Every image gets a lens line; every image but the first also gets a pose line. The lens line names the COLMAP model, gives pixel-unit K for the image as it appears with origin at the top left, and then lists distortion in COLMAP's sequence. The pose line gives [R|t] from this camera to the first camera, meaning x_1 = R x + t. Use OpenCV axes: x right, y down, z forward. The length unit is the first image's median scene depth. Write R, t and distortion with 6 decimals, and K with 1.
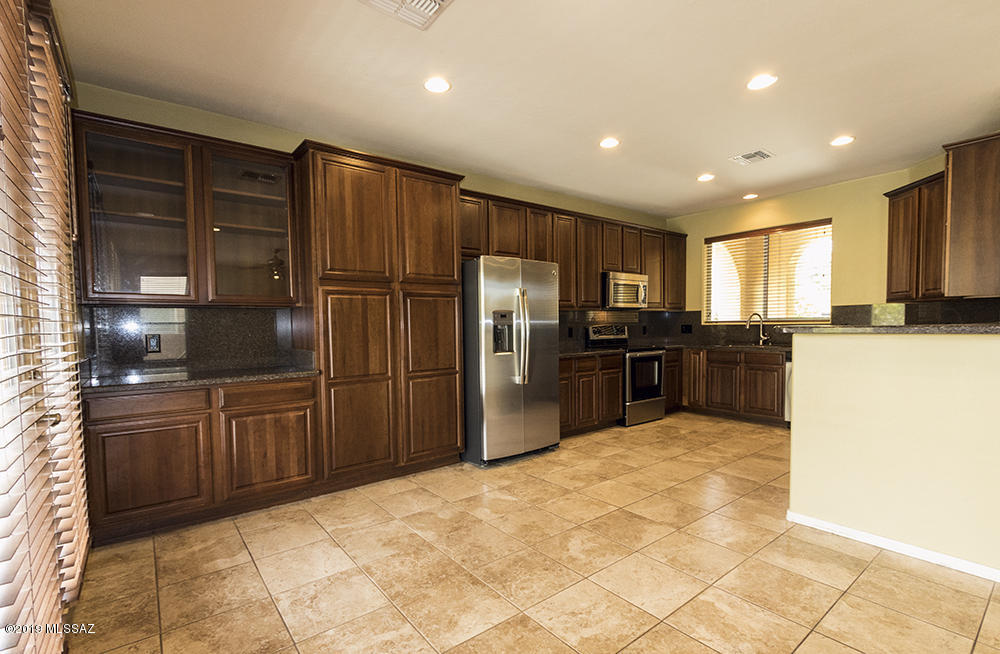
lens RADIAL K [[464.1, 0, 497.5], [0, 464.1, 340.9], [0, 0, 1]] dist [0.009501, -0.003789]
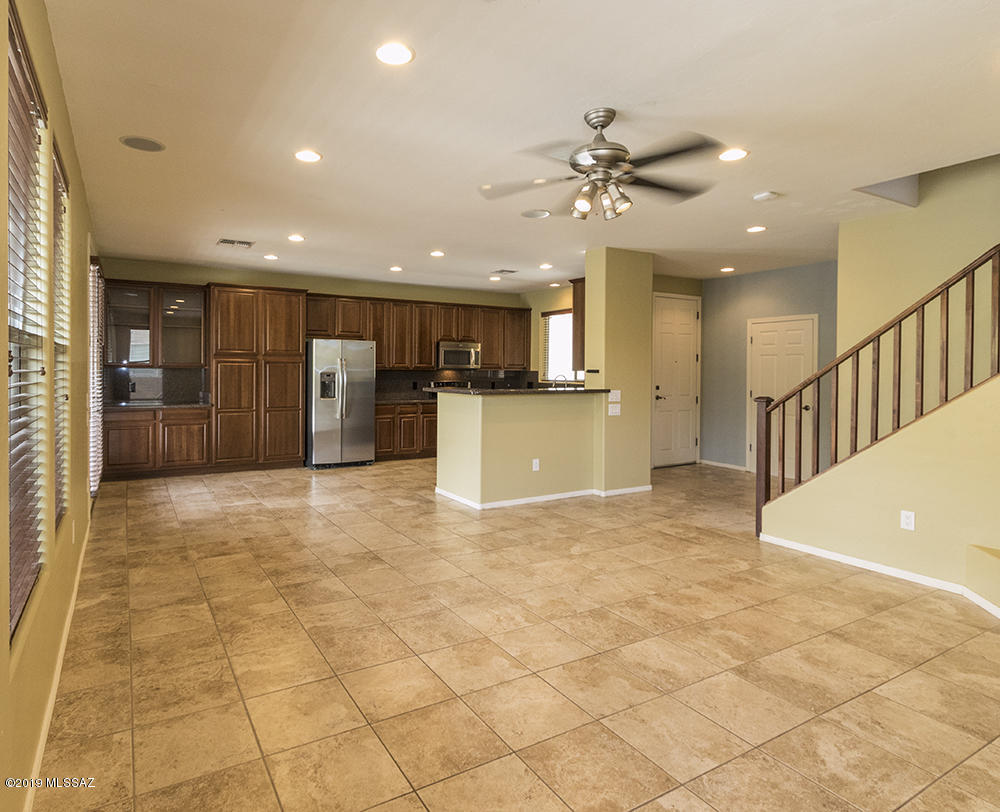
lens RADIAL K [[584.4, 0, 448.6], [0, 584.4, 373.2], [0, 0, 1]] dist [0.009257, -0.005321]
pose [[0.987365, 0.024009, -0.156636, 0.734736], [-0.028188, 0.999302, -0.024514, -0.023547], [0.155938, 0.028619, 0.987352, -0.935787]]
